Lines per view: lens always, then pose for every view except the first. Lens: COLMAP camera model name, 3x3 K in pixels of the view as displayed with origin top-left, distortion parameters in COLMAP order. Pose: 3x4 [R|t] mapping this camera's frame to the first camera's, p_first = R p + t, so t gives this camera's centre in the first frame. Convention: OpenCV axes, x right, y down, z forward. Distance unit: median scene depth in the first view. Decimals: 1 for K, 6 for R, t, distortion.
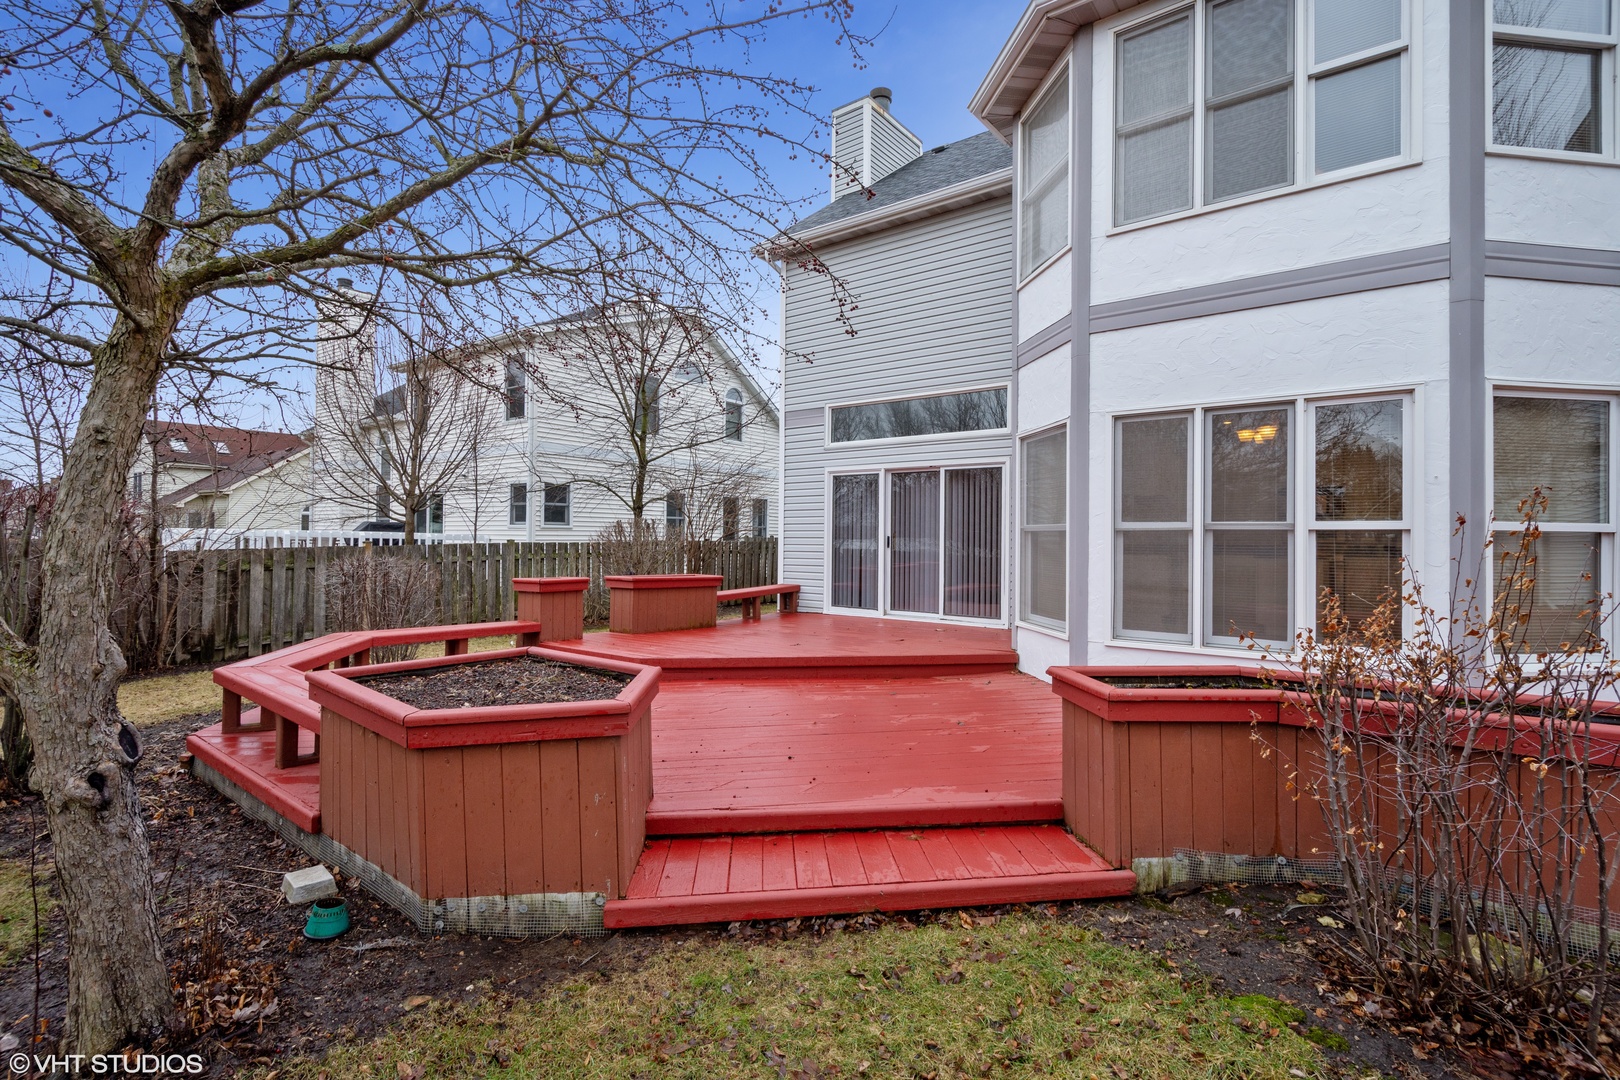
lens RADIAL K [[754.9, 0, 816.5], [0, 754.9, 530.8], [0, 0, 1]] dist [0.001888, 0.000322]
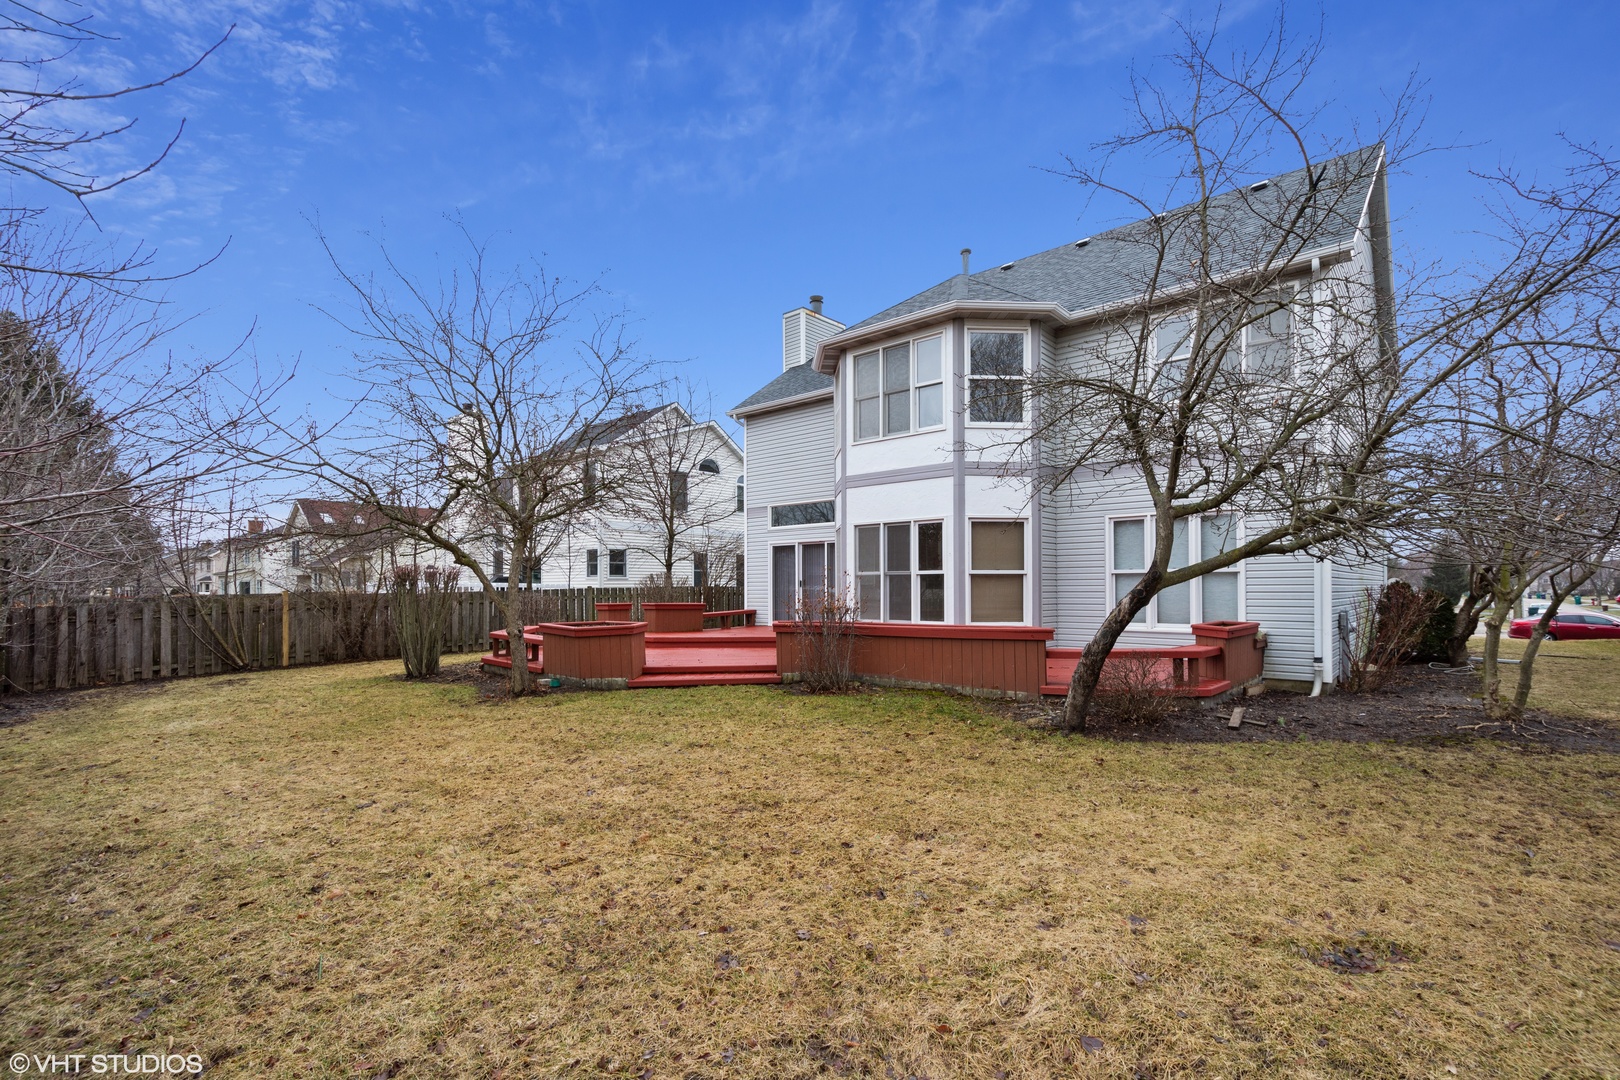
lens RADIAL K [[715.3, 0, 808.4], [0, 715.3, 576.7], [0, 0, 1]] dist [0.001468, 0.001861]
pose [[0.997132, -0.012803, -0.074590, 0.303271], [0.012442, 0.999909, -0.005308, 0.009058], [0.074651, 0.004365, 0.997200, -0.844959]]
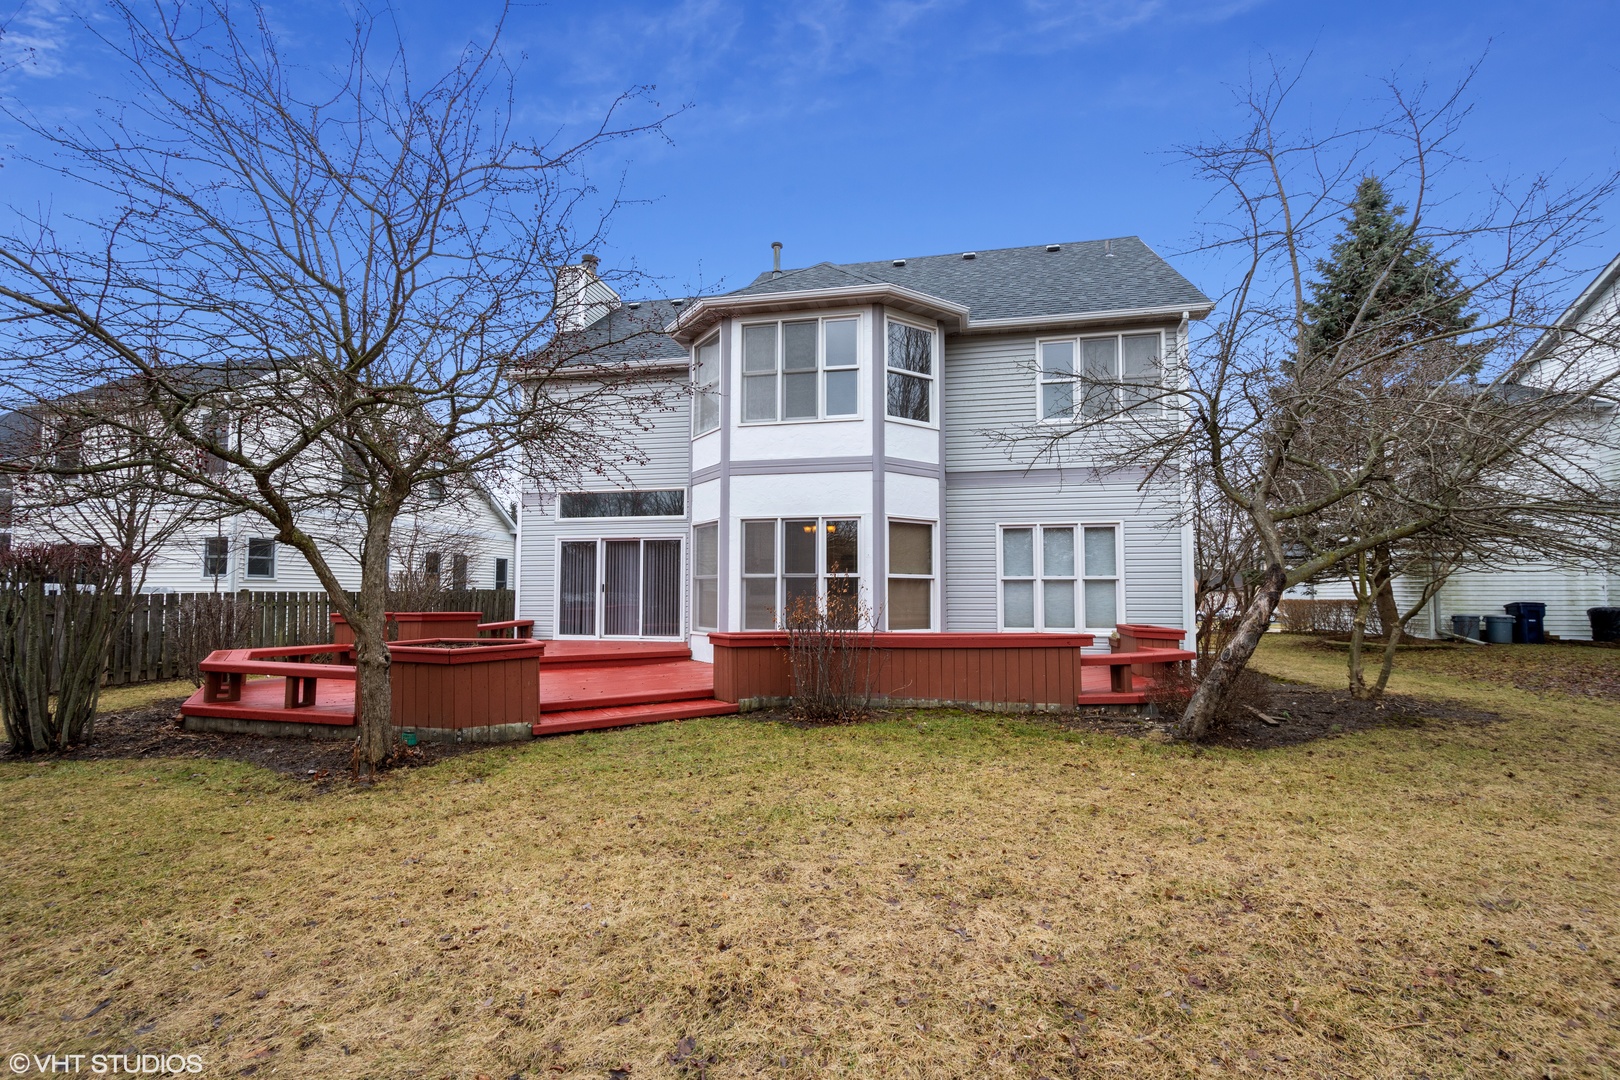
lens RADIAL K [[715.3, 0, 806.4], [0, 715.3, 552.4], [0, 0, 1]] dist [0.001468, 0.001861]
pose [[0.907671, 0.017365, 0.419323, -0.163956], [0.002897, 0.998861, -0.047635, 0.016000], [-0.419673, 0.044452, 0.906586, -0.538349]]
